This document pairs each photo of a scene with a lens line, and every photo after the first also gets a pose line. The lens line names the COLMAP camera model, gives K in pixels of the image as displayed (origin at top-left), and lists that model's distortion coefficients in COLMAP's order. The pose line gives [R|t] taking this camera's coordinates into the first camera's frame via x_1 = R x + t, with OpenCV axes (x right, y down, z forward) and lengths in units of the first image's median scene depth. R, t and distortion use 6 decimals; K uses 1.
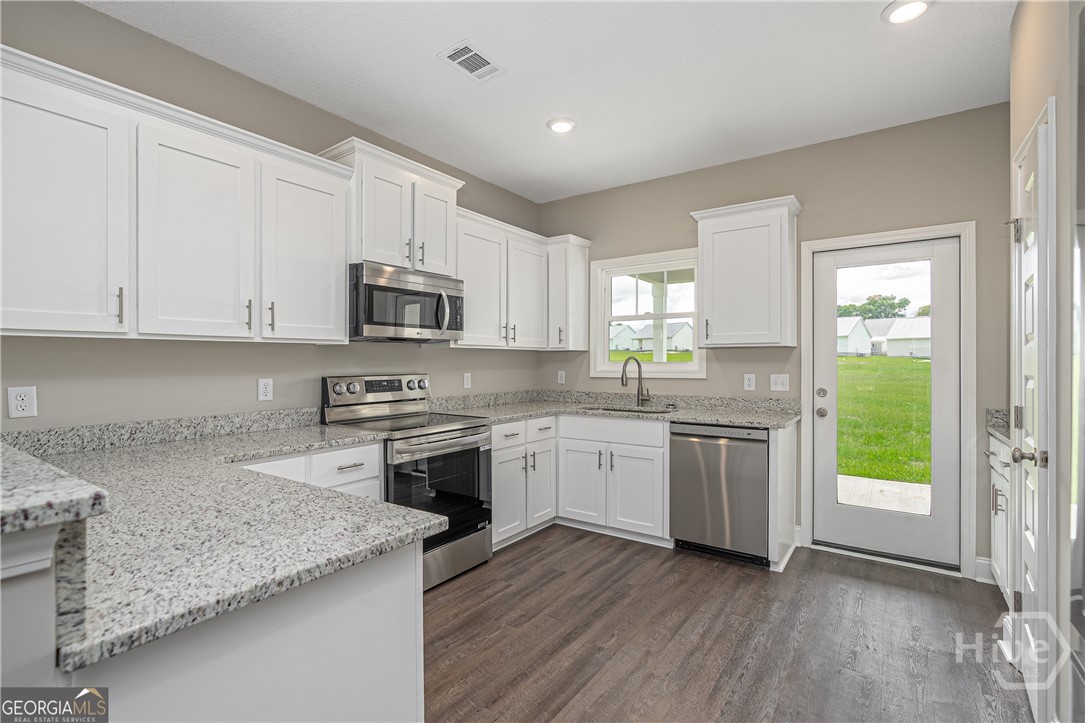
lens RADIAL K [[496.6, 0, 540.6], [0, 496.6, 361.7], [0, 0, 1]] dist [-0.007067, 0.001951]
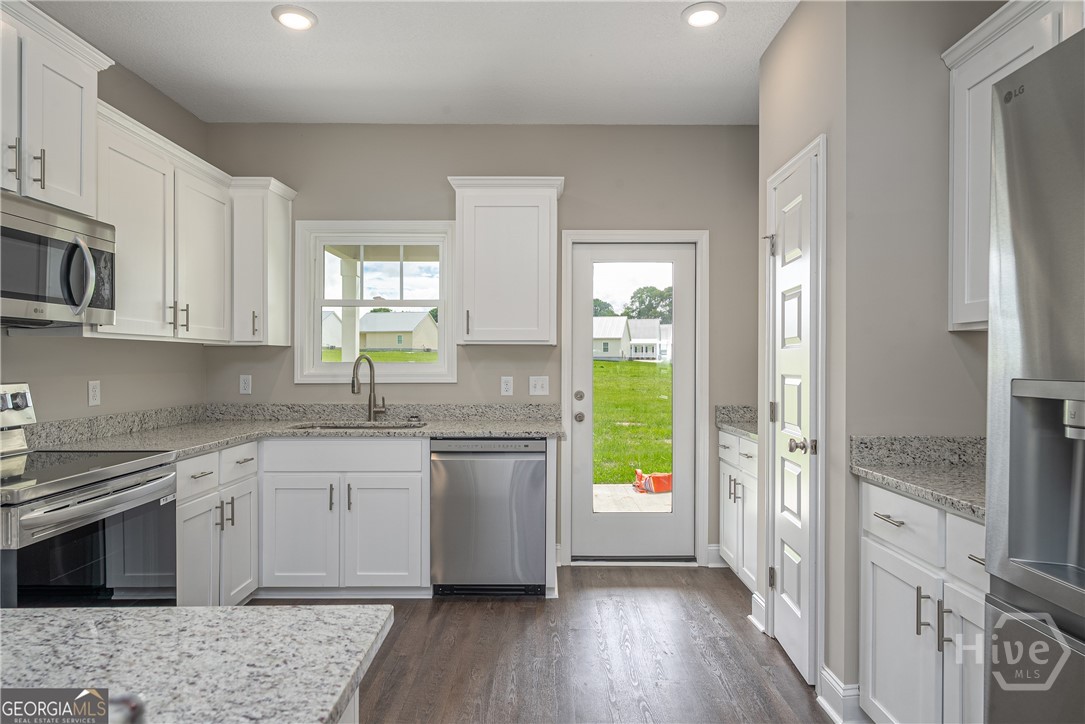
lens RADIAL K [[631.6, 0, 539.6], [0, 631.6, 364.3], [0, 0, 1]] dist [-0.002981, 0.004856]
pose [[0.818039, -0.000502, 0.575162, -0.174292], [-0.001727, 0.999993, 0.003329, 0.000331], [-0.575160, -0.003717, 0.818032, 0.079629]]
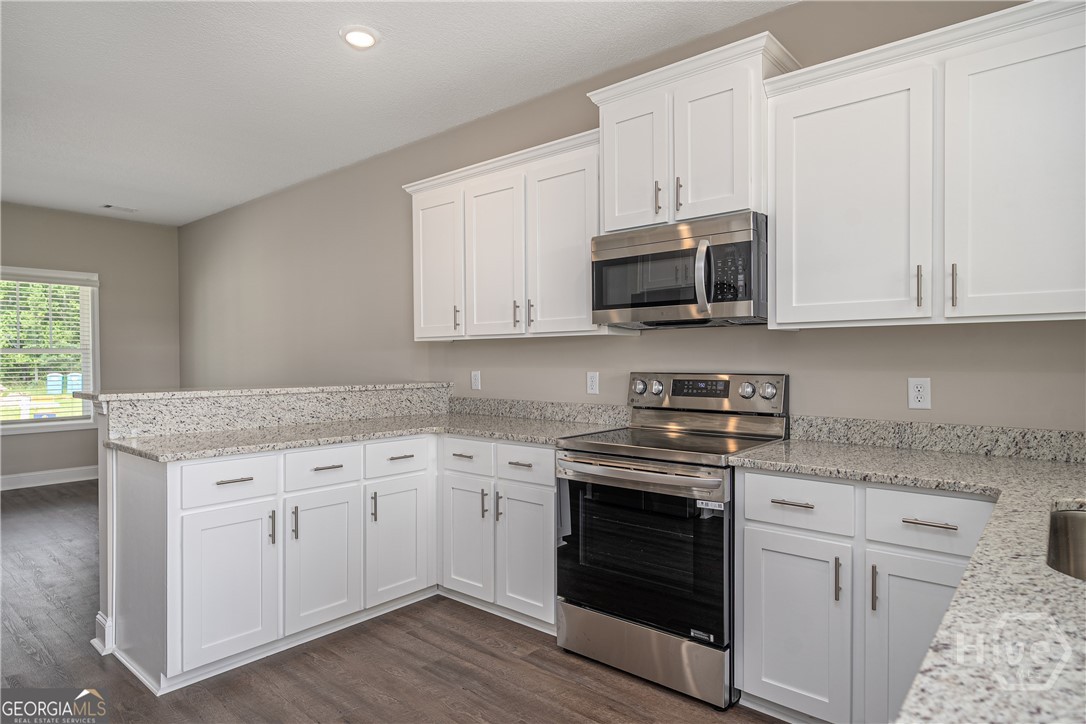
lens RADIAL K [[632.2, 0, 538.3], [0, 632.2, 357.0], [0, 0, 1]] dist [-0.002981, 0.004856]
pose [[-0.078198, 0.006599, -0.996916, 0.592251], [0.005198, 0.999967, 0.006212, -0.003357], [0.996924, -0.004696, -0.078230, 0.806758]]
